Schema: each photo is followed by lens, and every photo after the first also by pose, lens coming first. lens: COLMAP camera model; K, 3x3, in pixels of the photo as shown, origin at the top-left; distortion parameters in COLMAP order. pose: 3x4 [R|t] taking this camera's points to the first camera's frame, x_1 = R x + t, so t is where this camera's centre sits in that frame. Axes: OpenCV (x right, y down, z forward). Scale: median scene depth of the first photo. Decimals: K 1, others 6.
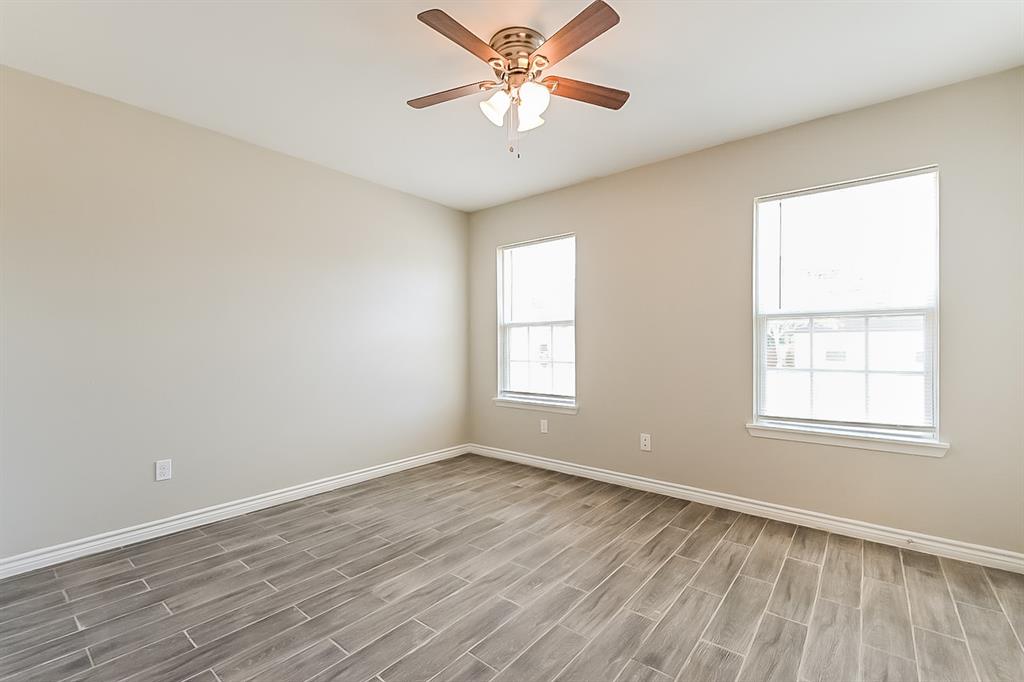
lens RADIAL K [[435.9, 0, 512.1], [0, 435.9, 349.1], [0, 0, 1]] dist [0.001399, 0.000154]
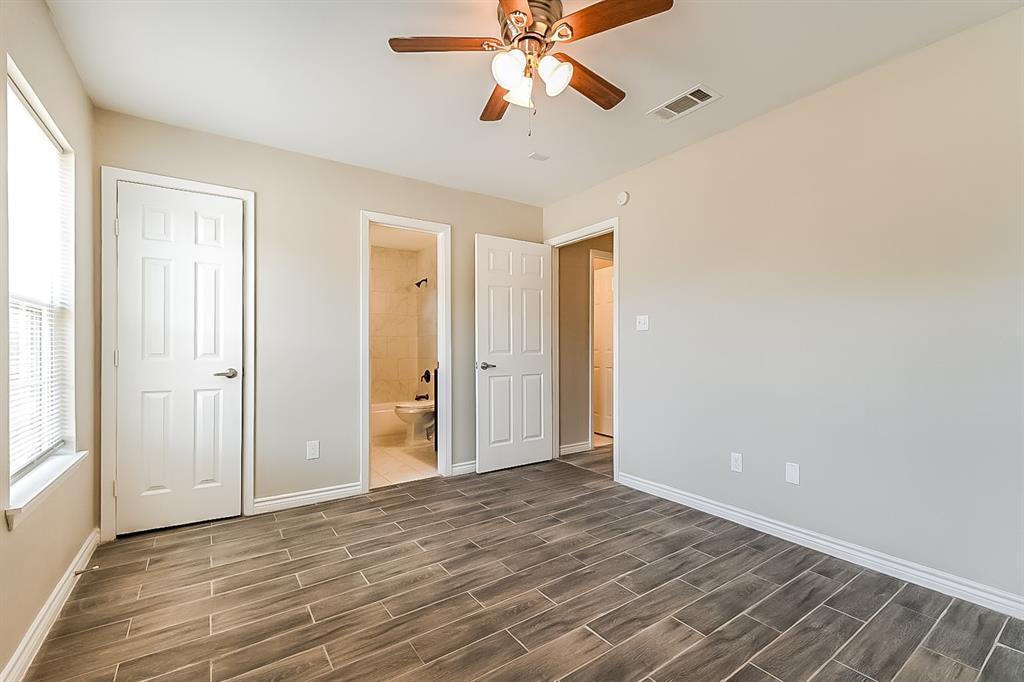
lens RADIAL K [[435.9, 0, 508.9], [0, 435.9, 341.9], [0, 0, 1]] dist [0.001399, 0.000154]
pose [[-0.962279, 0.006437, 0.271990, -0.191059], [0.005365, 0.999975, -0.004685, -0.017651], [-0.272013, -0.003049, -0.962289, 1.907672]]
